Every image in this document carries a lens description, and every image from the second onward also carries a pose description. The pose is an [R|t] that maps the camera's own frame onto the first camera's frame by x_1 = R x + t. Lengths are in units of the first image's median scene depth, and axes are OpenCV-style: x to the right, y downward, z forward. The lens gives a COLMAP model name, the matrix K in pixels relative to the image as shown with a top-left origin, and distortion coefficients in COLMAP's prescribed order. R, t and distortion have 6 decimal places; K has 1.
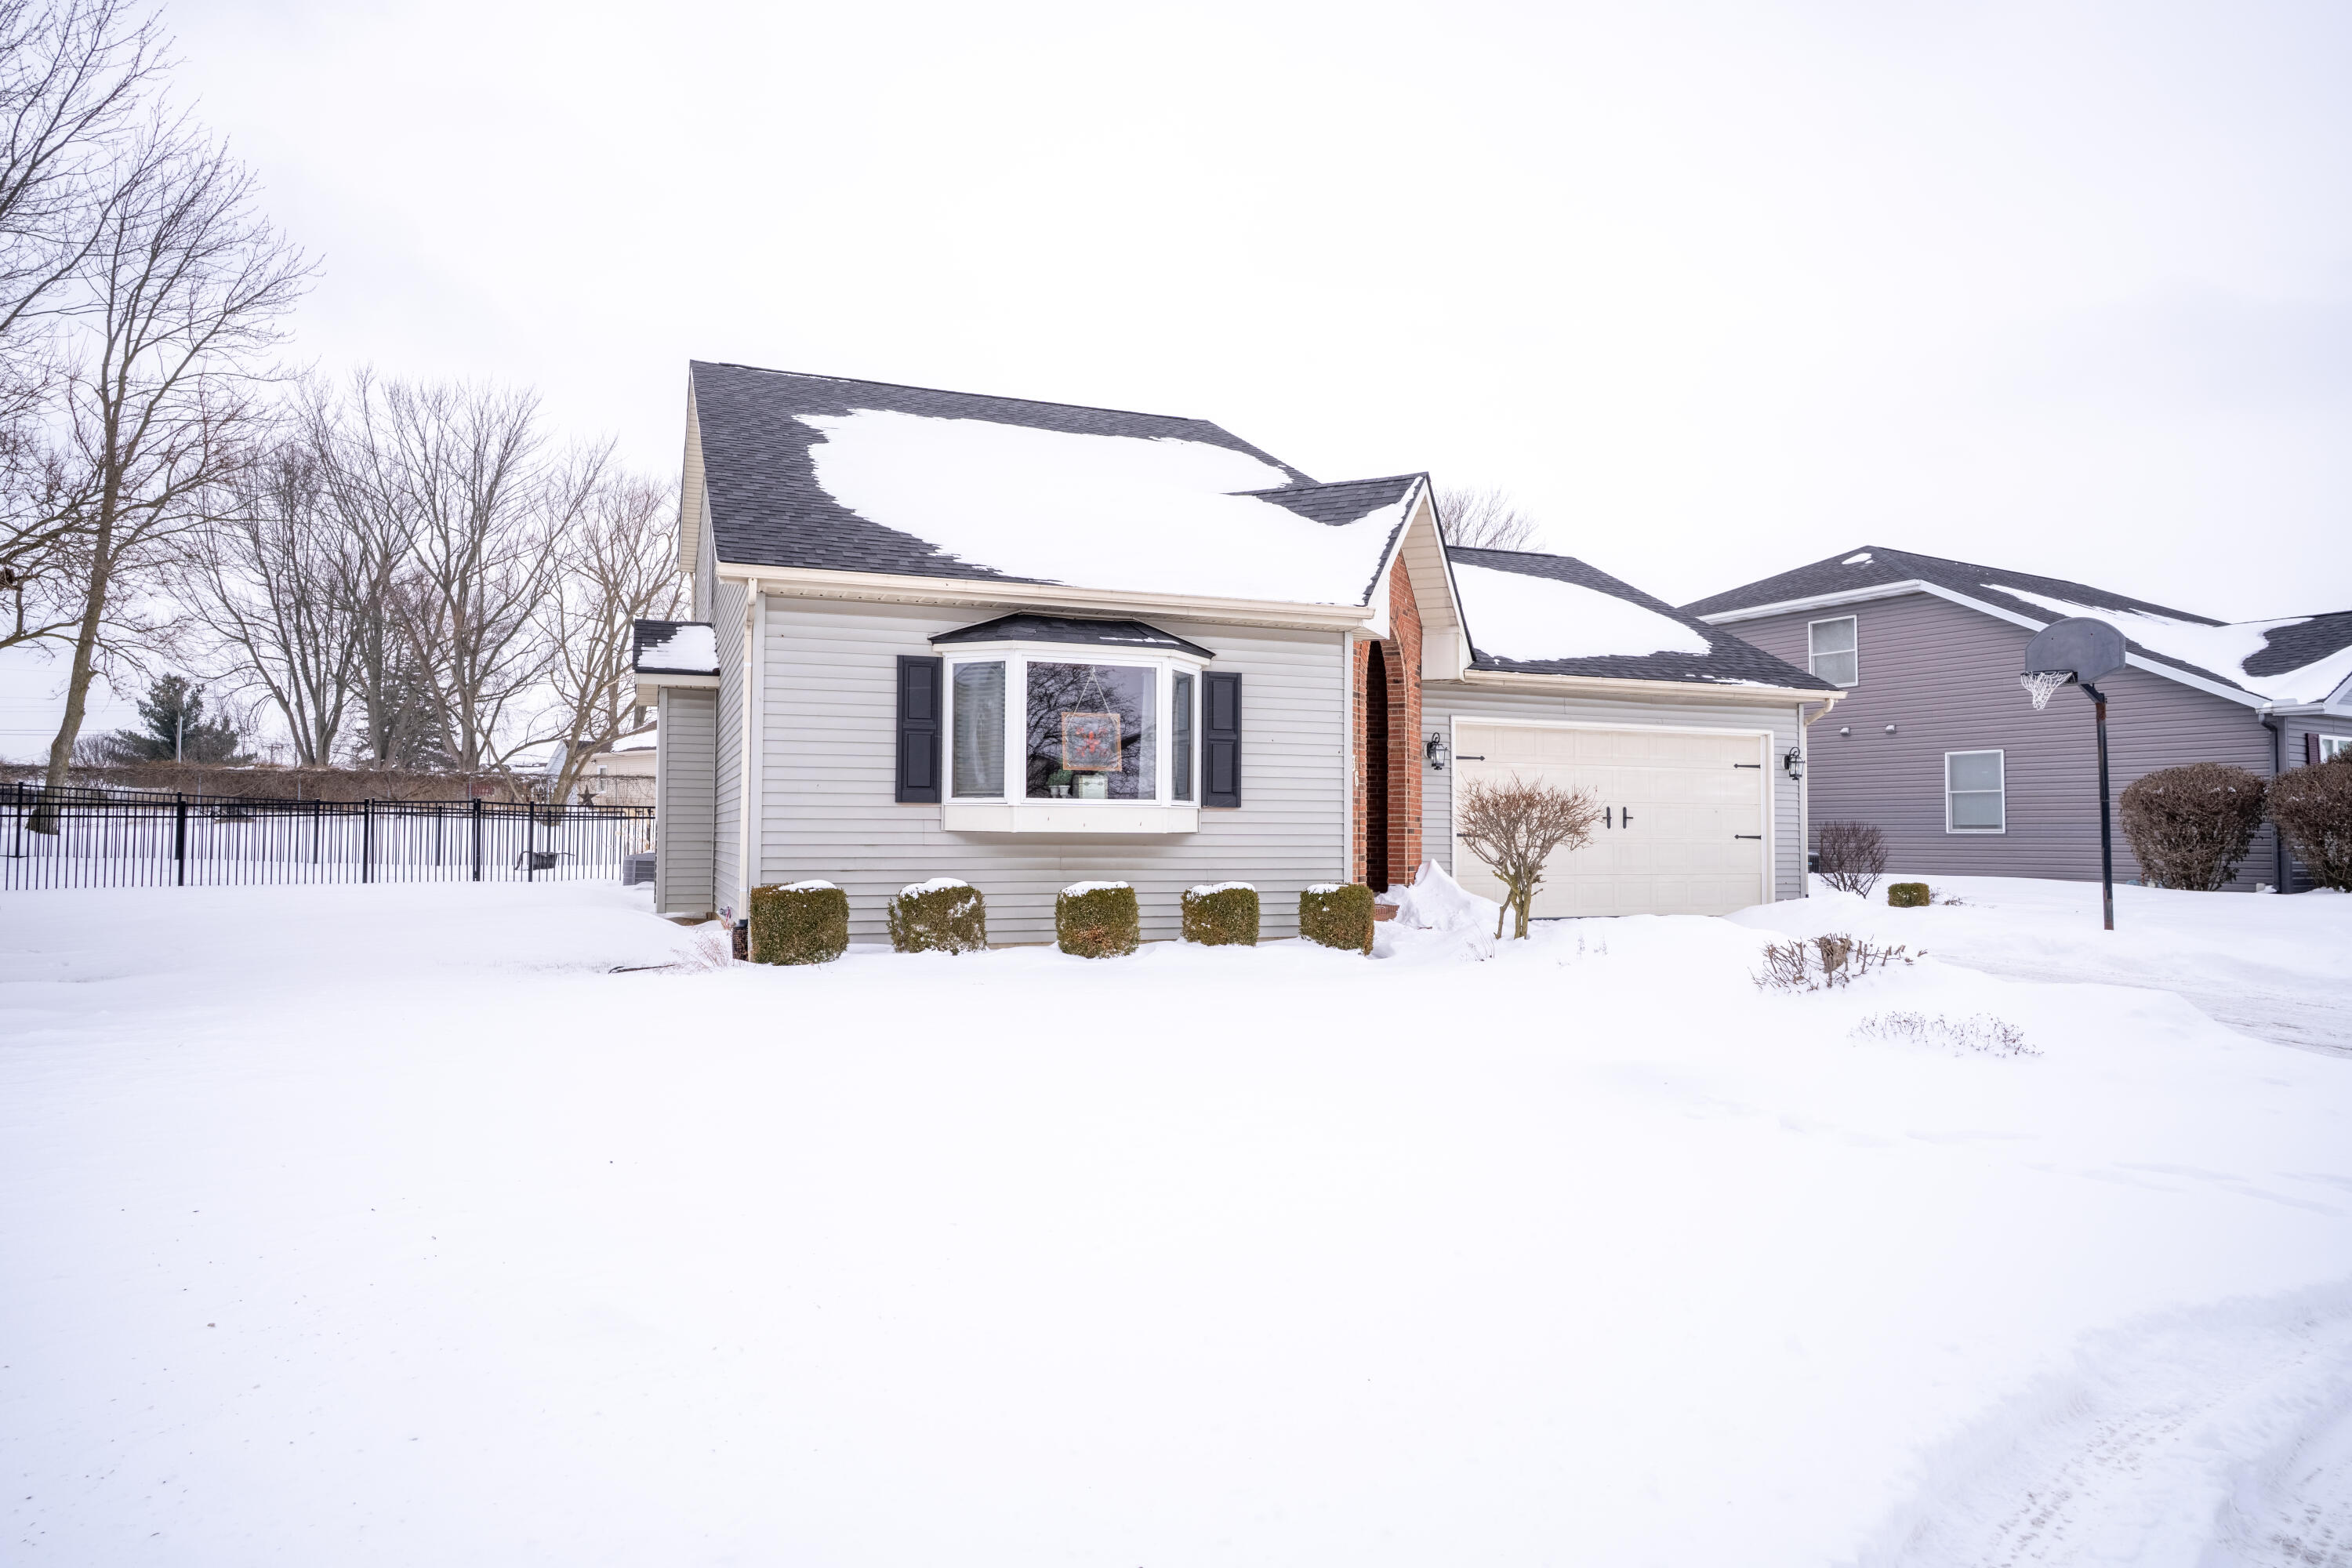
lens RADIAL K [[1376.0, 0, 1176.0], [0, 1376.0, 784.0], [0, 0, 1]] dist [-0.026932, 0.000607]
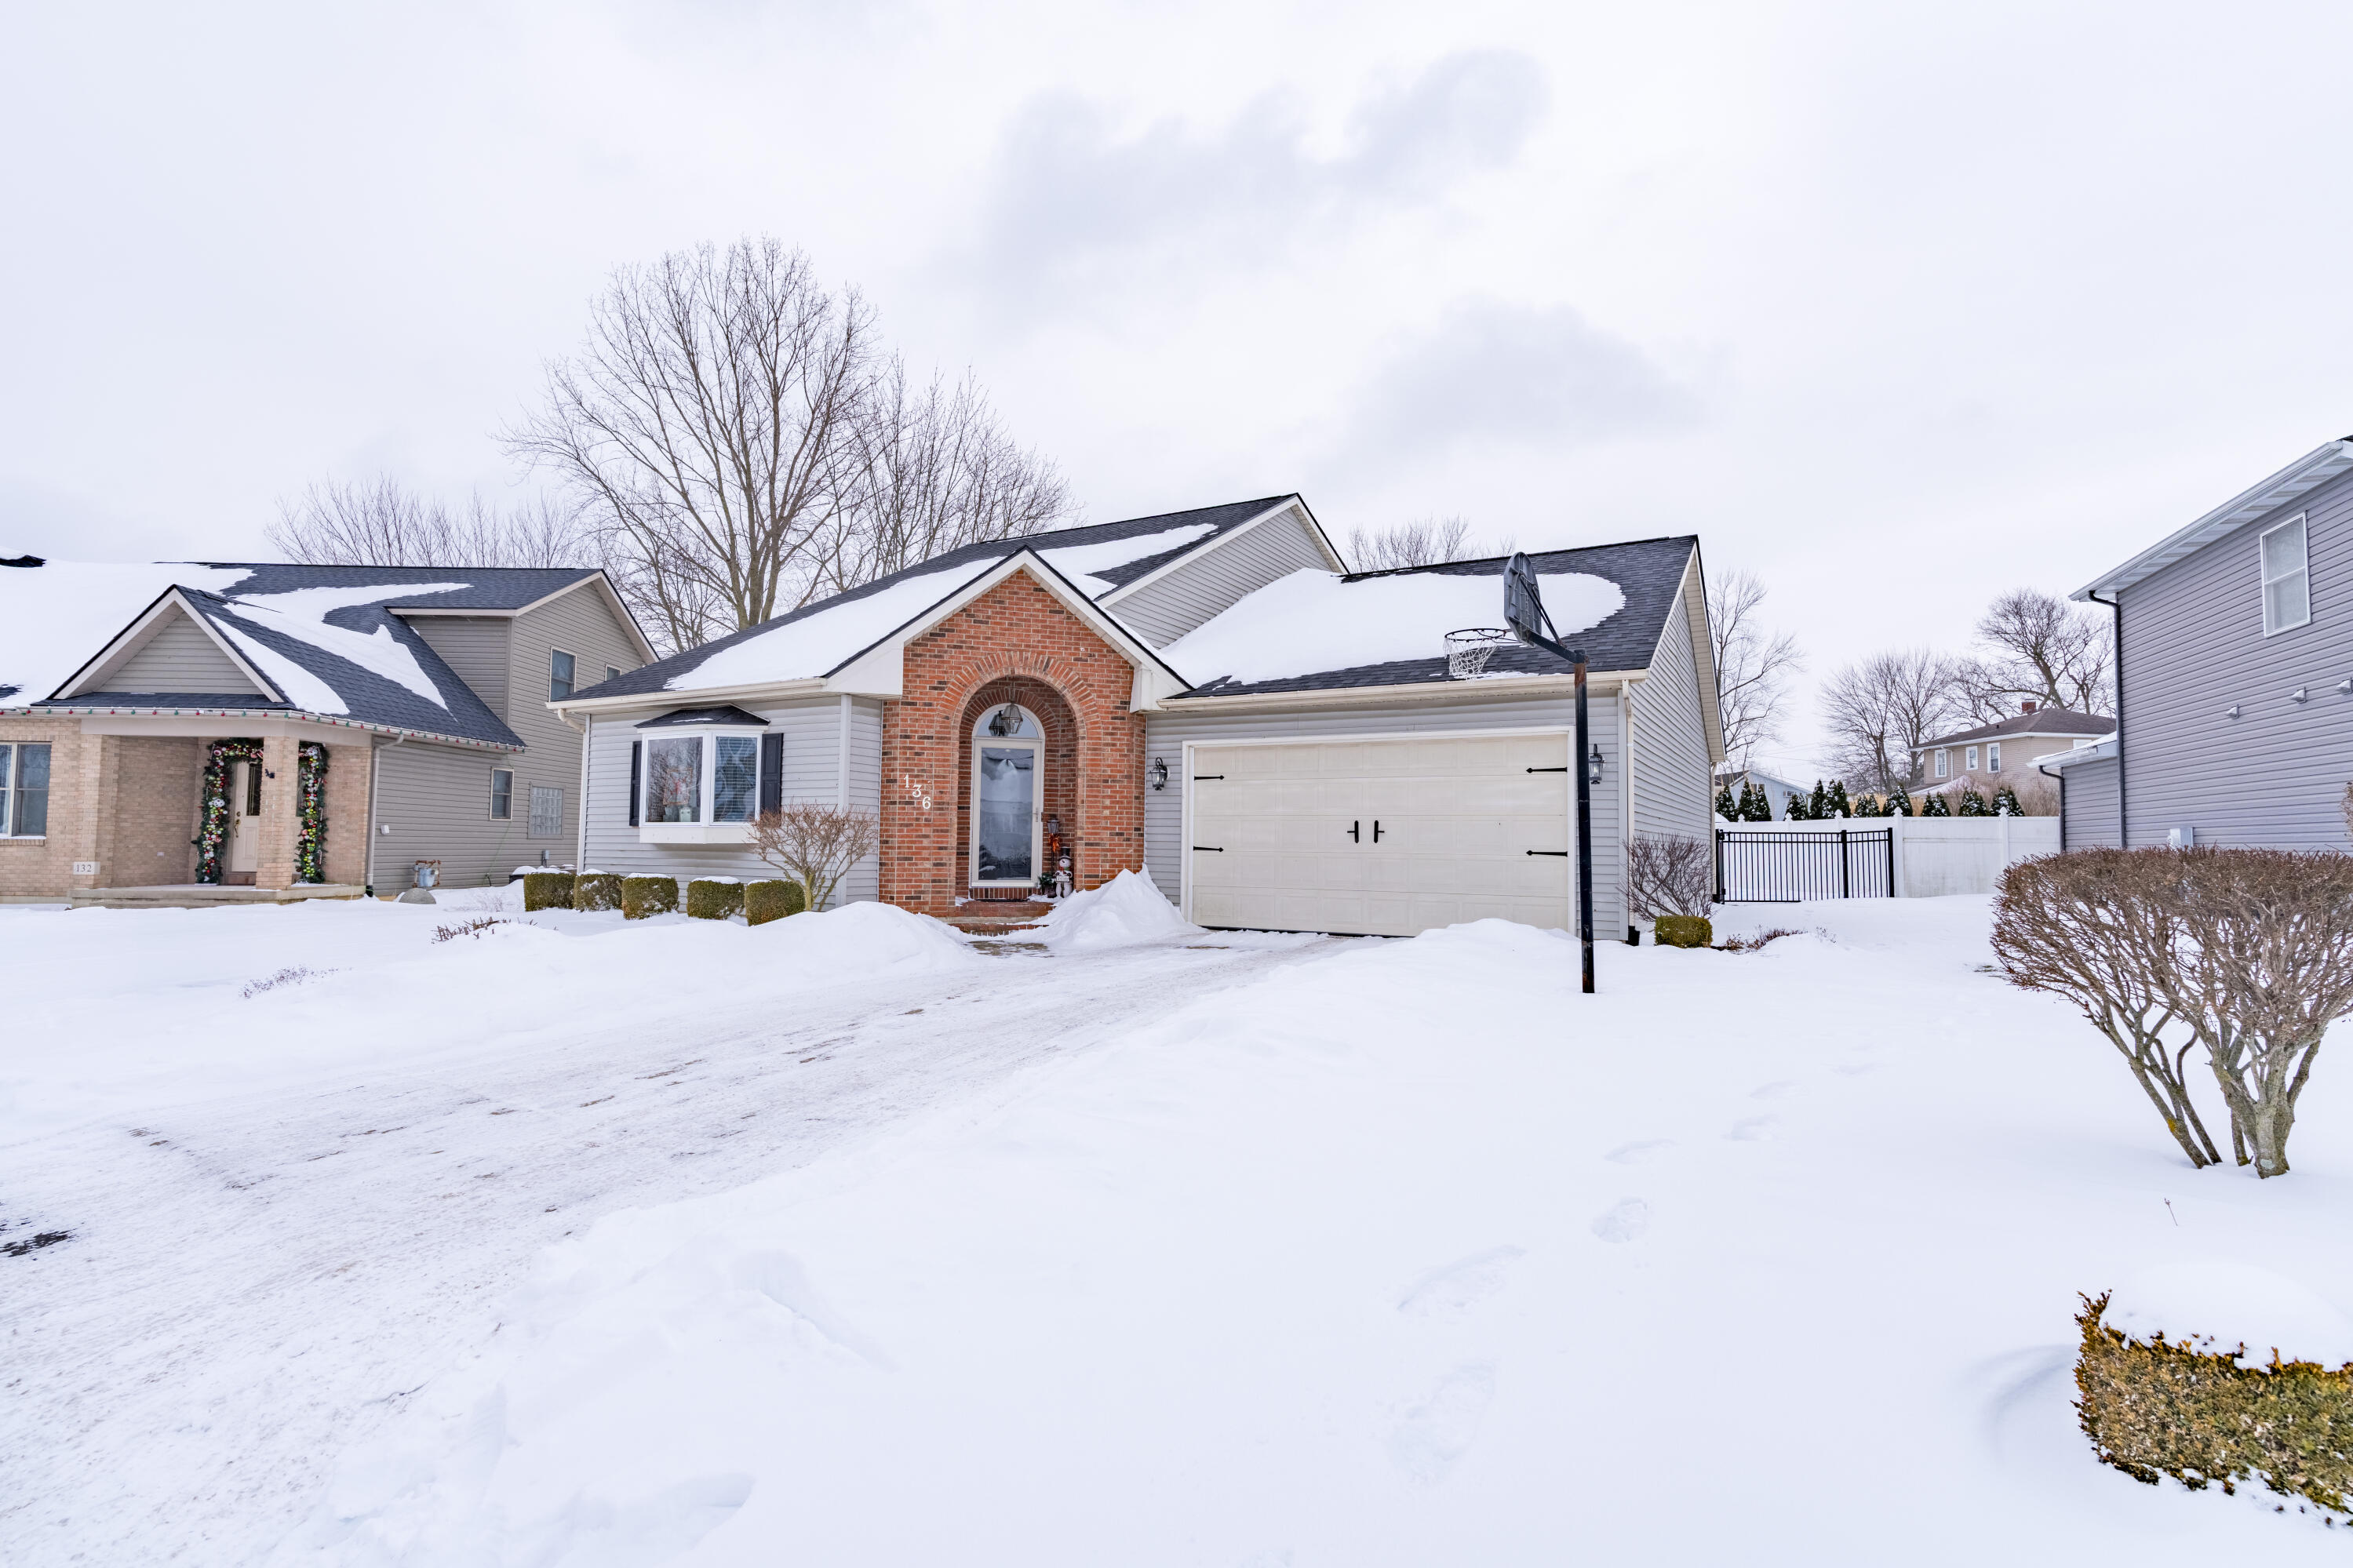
lens RADIAL K [[1110.5, 0, 1176.5], [0, 1110.5, 784.0], [0, 0, 1]] dist [0.003871, -0.001422]
pose [[0.631797, -0.040853, -0.774057, 1.212064], [0.021259, 0.999148, -0.035381, 0.022726], [0.774843, 0.005898, 0.632127, 0.585083]]
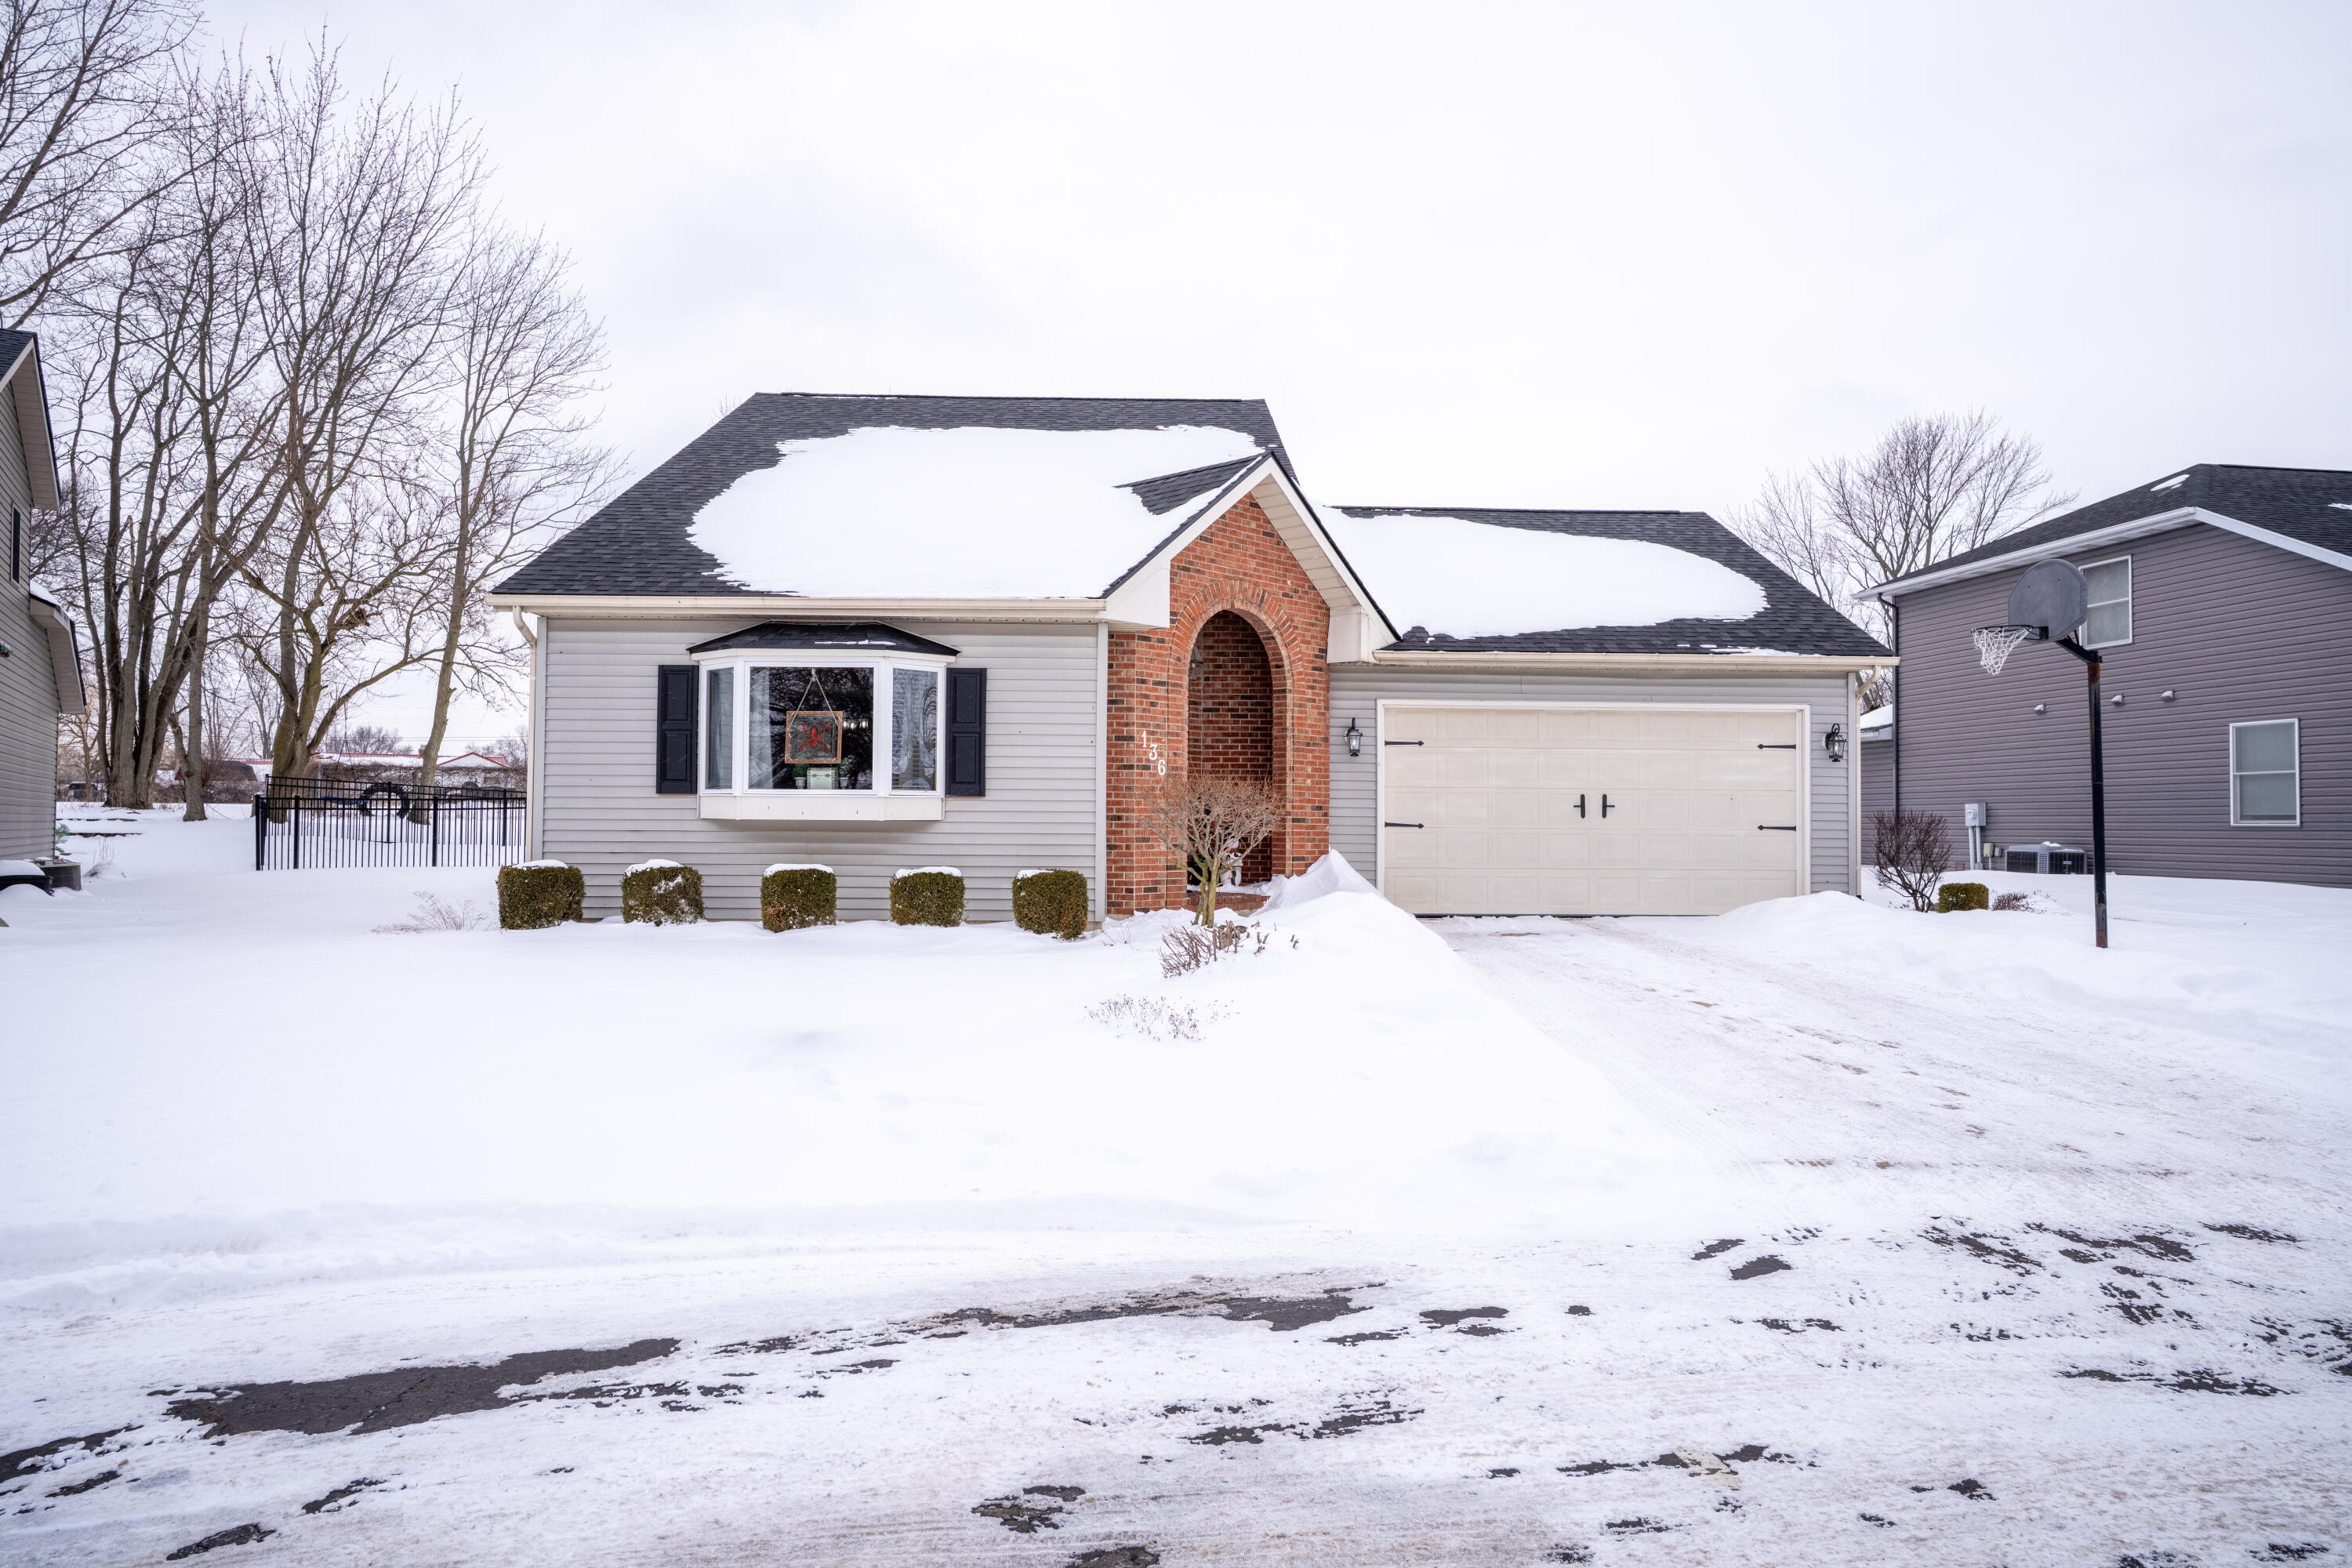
lens RADIAL K [[1466.8, 0, 1176.0], [0, 1466.8, 784.0], [0, 0, 1]] dist [-0.017662, -0.000827]
pose [[0.941159, -0.008070, -0.337868, 0.560323], [0.010233, 0.999937, 0.004621, 0.003751], [0.337810, -0.007807, 0.941182, -0.001752]]
